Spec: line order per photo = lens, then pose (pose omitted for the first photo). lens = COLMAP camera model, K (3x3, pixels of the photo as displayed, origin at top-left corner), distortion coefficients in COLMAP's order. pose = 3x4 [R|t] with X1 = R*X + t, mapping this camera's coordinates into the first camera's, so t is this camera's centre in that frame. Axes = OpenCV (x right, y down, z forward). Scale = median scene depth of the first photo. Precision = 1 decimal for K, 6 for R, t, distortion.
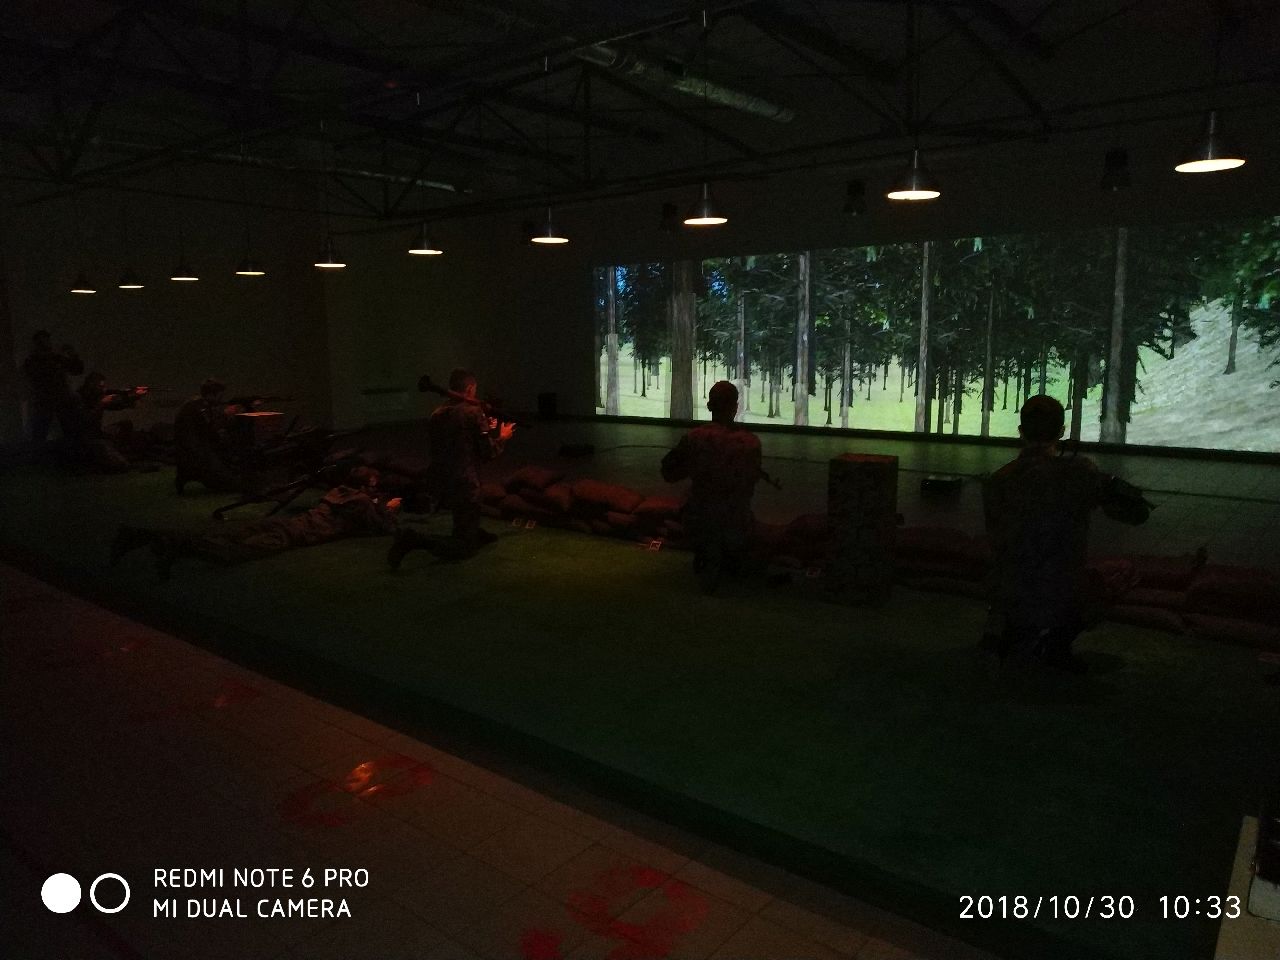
lens RADIAL K [[921.1, 0, 640.0], [0, 921.1, 480.0], [0, 0, 1]] dist [0.040331, -0.063618]
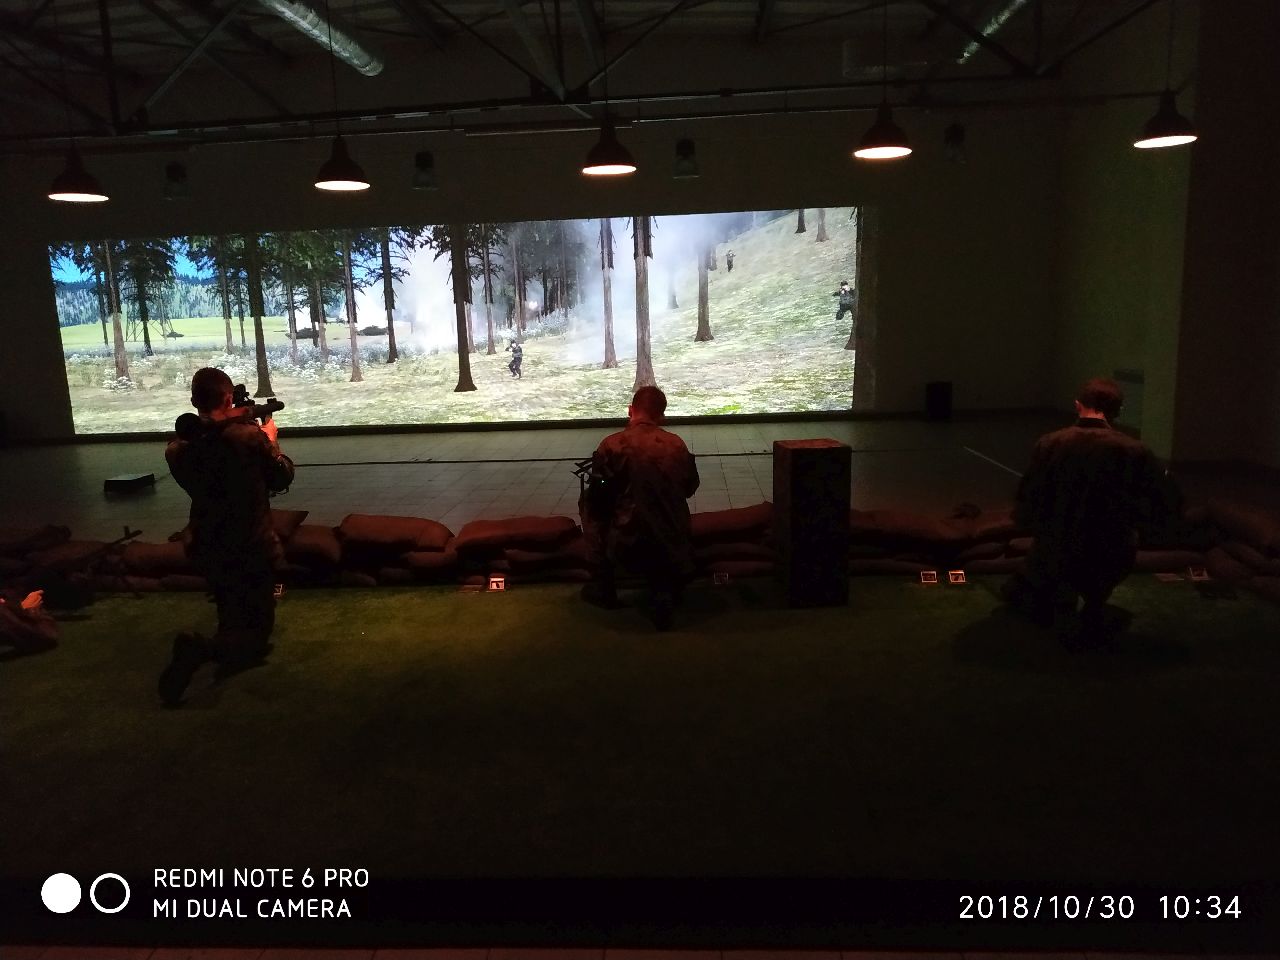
lens RADIAL K [[921.1, 0, 640.0], [0, 921.1, 480.0], [0, 0, 1]] dist [0.040331, -0.063618]
pose [[0.808229, -0.122914, 0.575898, -0.265404], [0.118087, 0.991938, 0.045984, -0.031827], [-0.576907, 0.030841, 0.816227, 0.229171]]
